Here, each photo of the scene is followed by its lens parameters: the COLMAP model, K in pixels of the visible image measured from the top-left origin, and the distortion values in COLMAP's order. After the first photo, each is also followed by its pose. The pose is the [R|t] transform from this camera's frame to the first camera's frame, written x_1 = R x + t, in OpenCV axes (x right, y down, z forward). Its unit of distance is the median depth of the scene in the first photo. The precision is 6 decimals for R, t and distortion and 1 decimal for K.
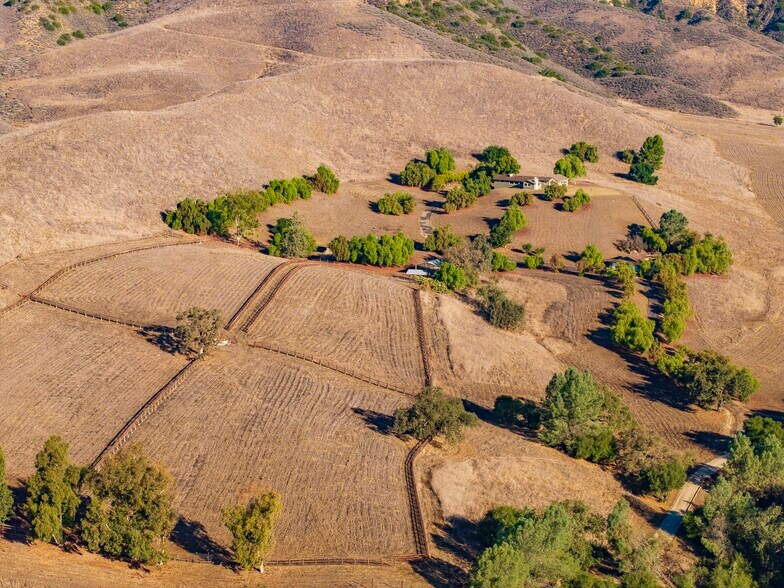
lens RADIAL K [[1578.5, 0, 391.8], [0, 1578.5, 293.4], [0, 0, 1]] dist [-0.080836, 0.000000]
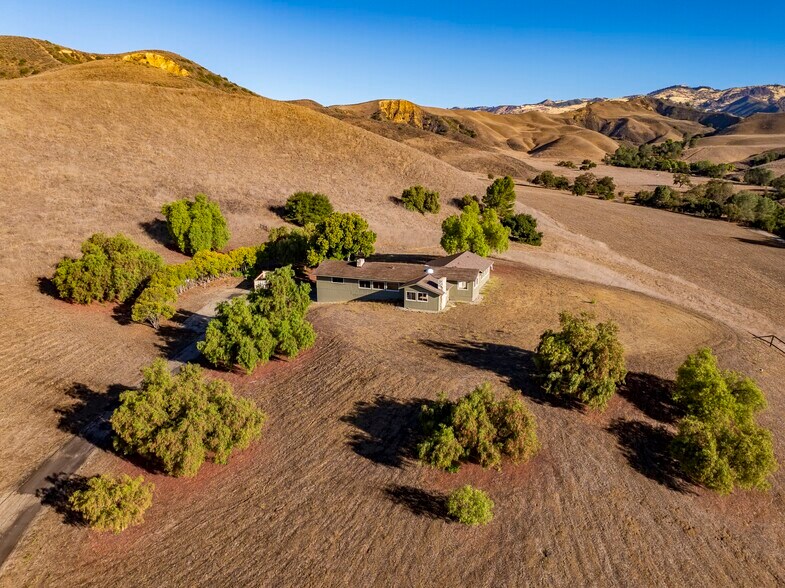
lens RADIAL K [[544.9, 0, 390.8], [0, 544.9, 291.1], [0, 0, 1]] dist [-0.034550, 0.003548]
pose [[0.971998, -0.058132, 0.227684, 0.050589], [0.041207, 0.996070, 0.078400, -0.075388], [-0.231347, -0.066822, 0.970574, 0.839634]]
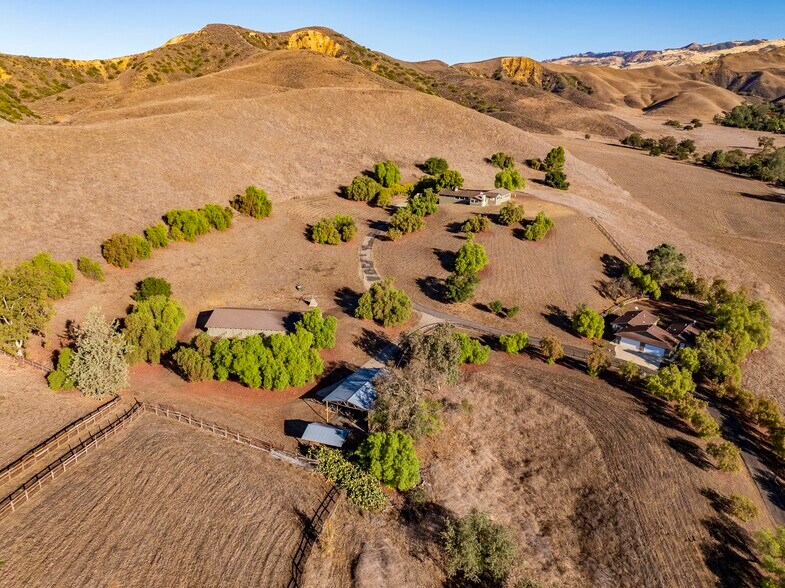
lens RADIAL K [[544.9, 0, 395.7], [0, 544.9, 298.4], [0, 0, 1]] dist [-0.034550, 0.003548]
pose [[0.999606, -0.012122, 0.025303, 0.026407], [0.007515, 0.984574, 0.174808, -0.065255], [-0.027032, -0.174549, 0.984277, 0.624409]]
